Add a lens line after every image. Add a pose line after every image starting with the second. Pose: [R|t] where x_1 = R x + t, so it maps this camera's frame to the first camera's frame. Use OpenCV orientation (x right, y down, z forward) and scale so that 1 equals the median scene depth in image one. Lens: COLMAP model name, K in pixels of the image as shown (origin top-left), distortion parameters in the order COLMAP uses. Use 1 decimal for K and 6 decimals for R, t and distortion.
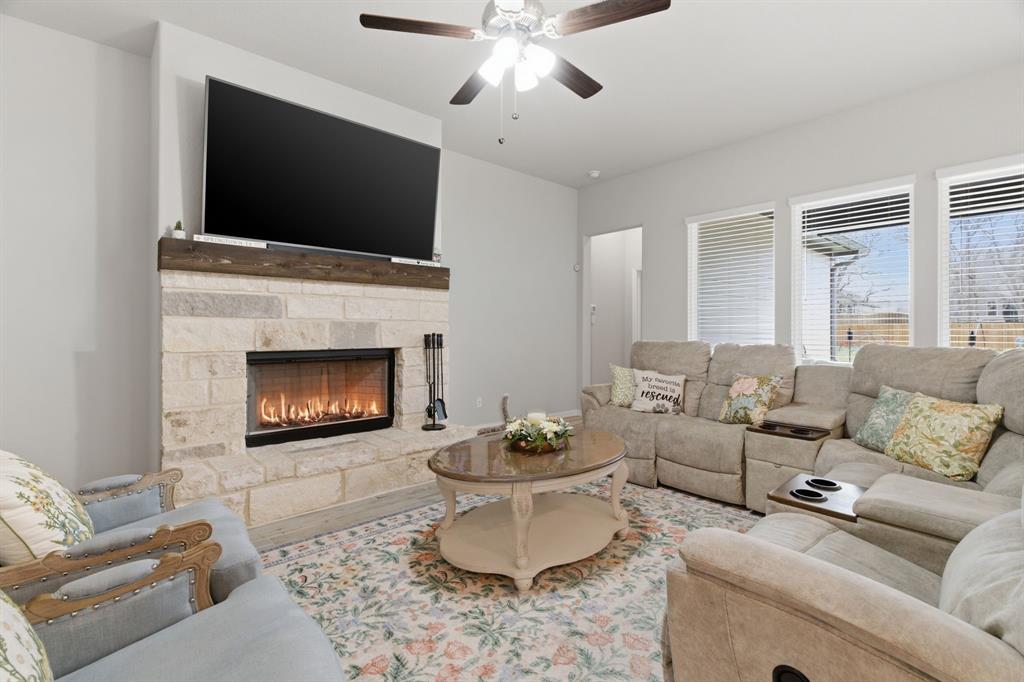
lens RADIAL K [[465.6, 0, 510.6], [0, 465.6, 325.7], [0, 0, 1]] dist [0.002694, -0.000583]
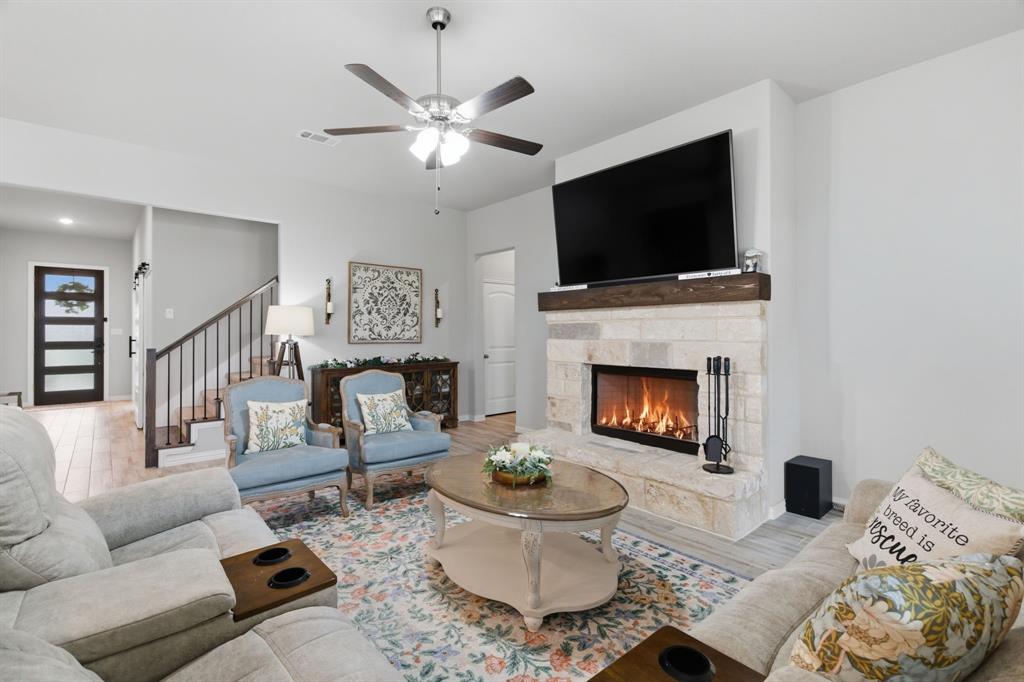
lens RADIAL K [[465.6, 0, 519.5], [0, 465.6, 332.8], [0, 0, 1]] dist [0.002694, -0.000583]
pose [[0.007635, -0.004050, -0.999963, 0.934082], [0.009374, 0.999948, -0.003978, -0.036856], [0.999927, -0.009344, 0.007673, 0.891247]]
